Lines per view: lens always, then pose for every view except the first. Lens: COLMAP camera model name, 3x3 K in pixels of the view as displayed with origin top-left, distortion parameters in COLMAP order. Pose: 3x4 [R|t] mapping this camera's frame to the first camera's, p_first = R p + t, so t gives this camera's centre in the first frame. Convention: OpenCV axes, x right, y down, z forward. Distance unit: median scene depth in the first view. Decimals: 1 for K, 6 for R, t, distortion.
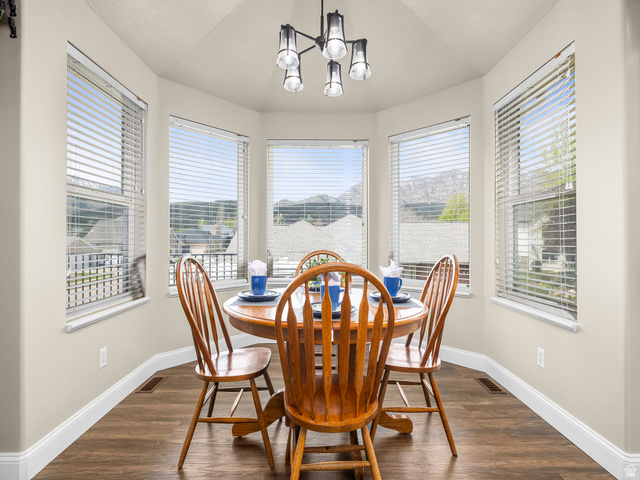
lens RADIAL K [[316.4, 0, 320.0], [0, 316.4, 240.0], [0, 0, 1]] dist [0.001362, -0.000267]
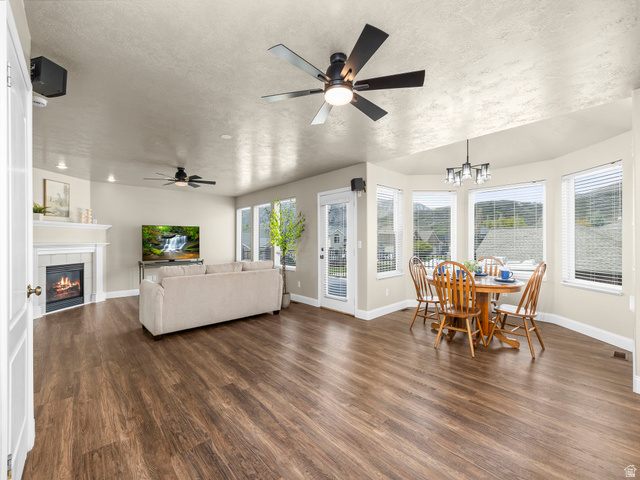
lens RADIAL K [[269.0, 0, 313.8], [0, 269.0, 240.3], [0, 0, 1]] dist [0.002007, 0.000215]
pose [[0.658265, -0.004106, -0.752776, 0.730170], [0.003173, 0.999991, -0.002679, -0.083732], [0.752780, -0.000625, 0.658272, -1.127514]]
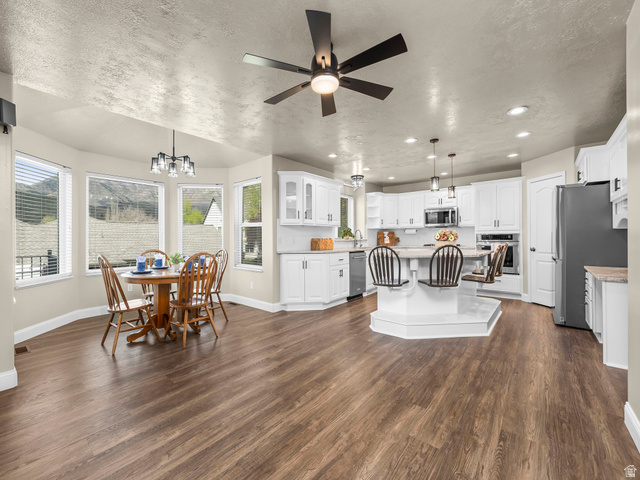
lens RADIAL K [[269.0, 0, 313.8], [0, 269.0, 240.3], [0, 0, 1]] dist [0.002007, 0.000215]
pose [[0.647182, -0.008521, 0.762288, -0.810712], [-0.000570, 0.999932, 0.011662, -0.052816], [-0.762335, -0.007982, 0.647133, -1.013982]]
